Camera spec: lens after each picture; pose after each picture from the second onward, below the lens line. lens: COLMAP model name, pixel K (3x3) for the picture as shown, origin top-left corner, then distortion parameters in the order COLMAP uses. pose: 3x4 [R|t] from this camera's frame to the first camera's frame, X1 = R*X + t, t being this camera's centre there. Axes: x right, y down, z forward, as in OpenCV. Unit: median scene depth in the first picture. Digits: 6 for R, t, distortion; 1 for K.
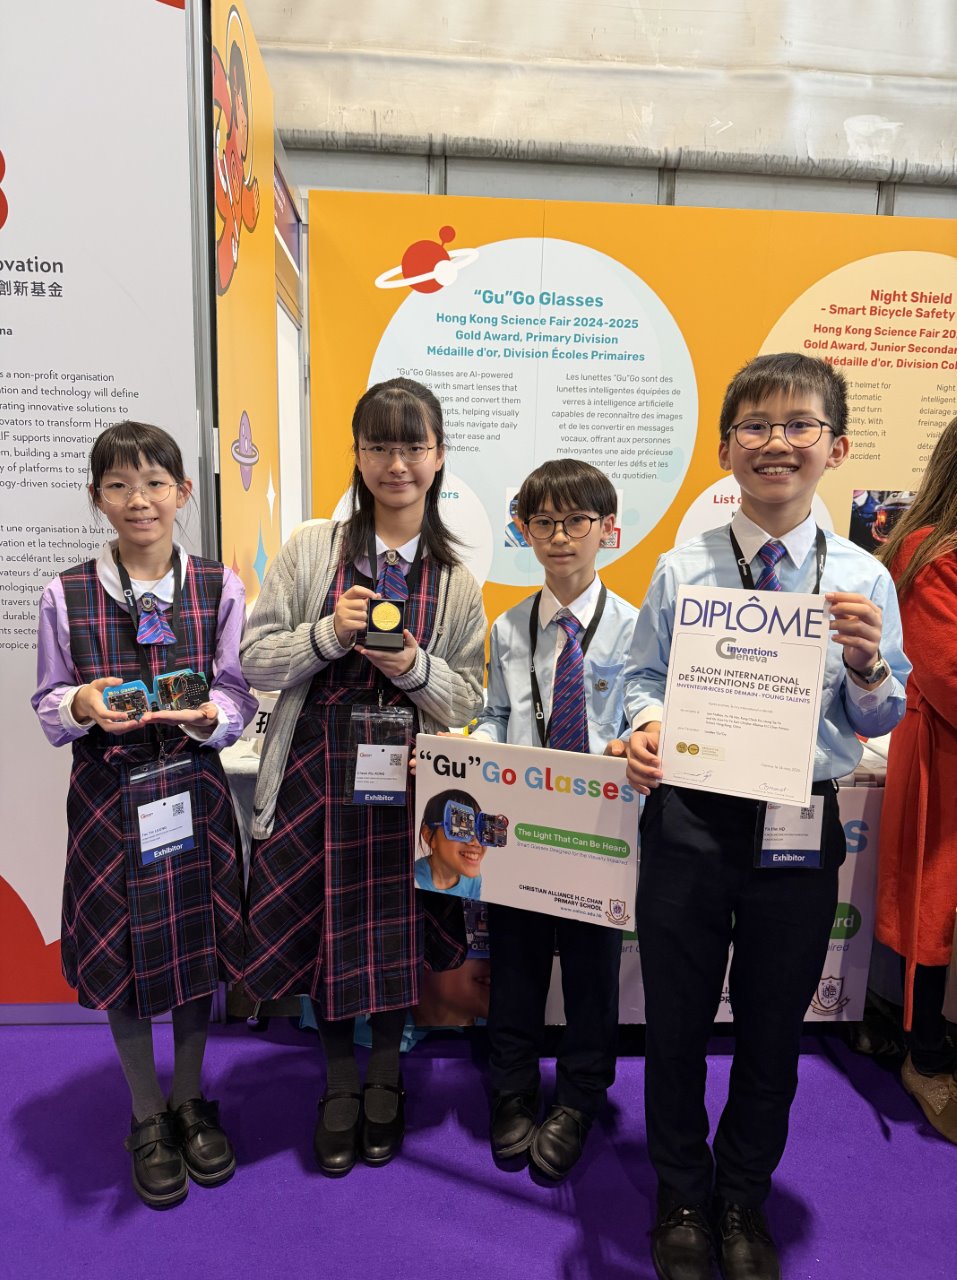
lens RADIAL K [[876.9, 0, 475.0], [0, 876.9, 661.5], [0, 0, 1]] dist [0.037608, -0.037212]
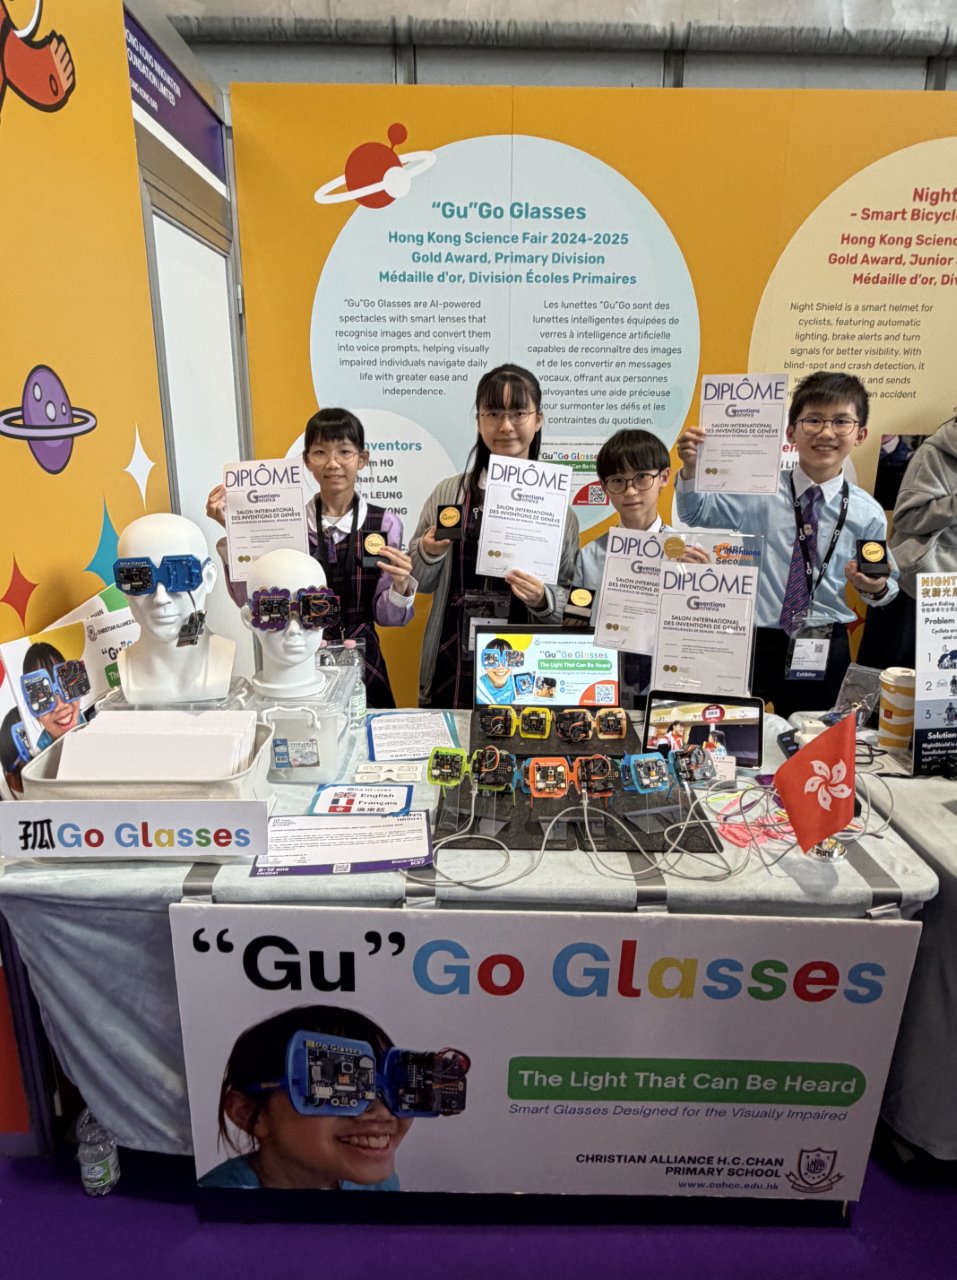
lens RADIAL K [[801.7, 0, 475.9], [0, 801.7, 651.3], [0, 0, 1]] dist [-0.009046, 0.009721]
pose [[0.998299, 0.000415, -0.058304, 0.081872], [0.005144, 0.995448, 0.095167, -0.062036], [0.058078, -0.095305, 0.993752, 0.189277]]
